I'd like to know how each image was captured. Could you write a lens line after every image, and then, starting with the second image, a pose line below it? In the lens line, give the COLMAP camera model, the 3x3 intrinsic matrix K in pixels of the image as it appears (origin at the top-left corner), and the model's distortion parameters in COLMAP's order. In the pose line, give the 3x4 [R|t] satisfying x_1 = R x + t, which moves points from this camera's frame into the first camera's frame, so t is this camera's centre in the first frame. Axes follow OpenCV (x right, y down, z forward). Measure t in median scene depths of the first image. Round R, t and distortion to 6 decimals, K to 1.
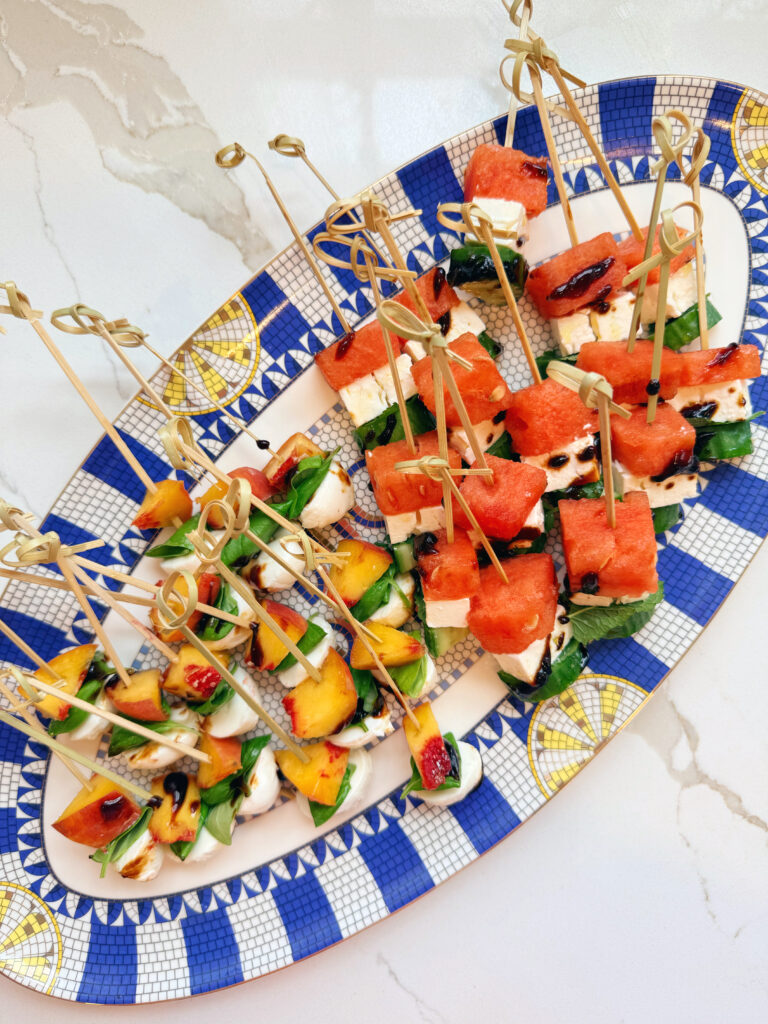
lens RADIAL K [[772.9, 0, 384.0], [0, 772.9, 512.0], [0, 0, 1]] dist [-0.042880, -0.009066]
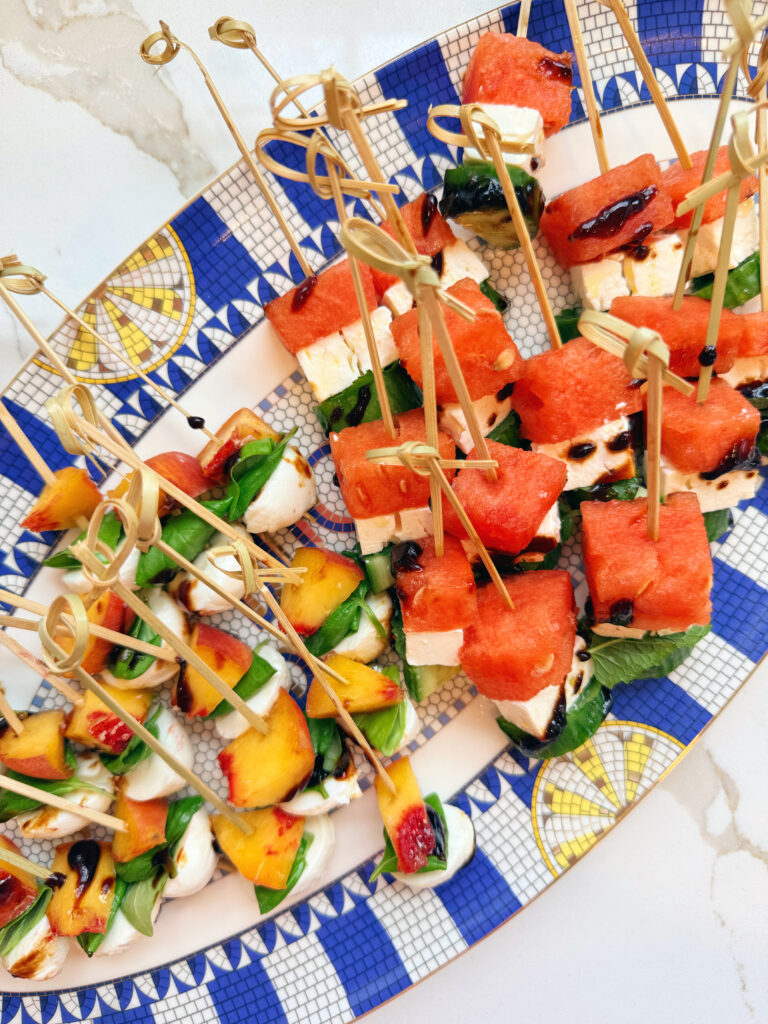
lens RADIAL K [[772.9, 0, 384.0], [0, 772.9, 512.0], [0, 0, 1]] dist [-0.042880, -0.009066]
pose [[0.999637, 0.013117, 0.023529, 0.012414], [-0.013567, 0.999726, 0.019071, -0.016028], [-0.023273, -0.019383, 0.999541, 0.225465]]
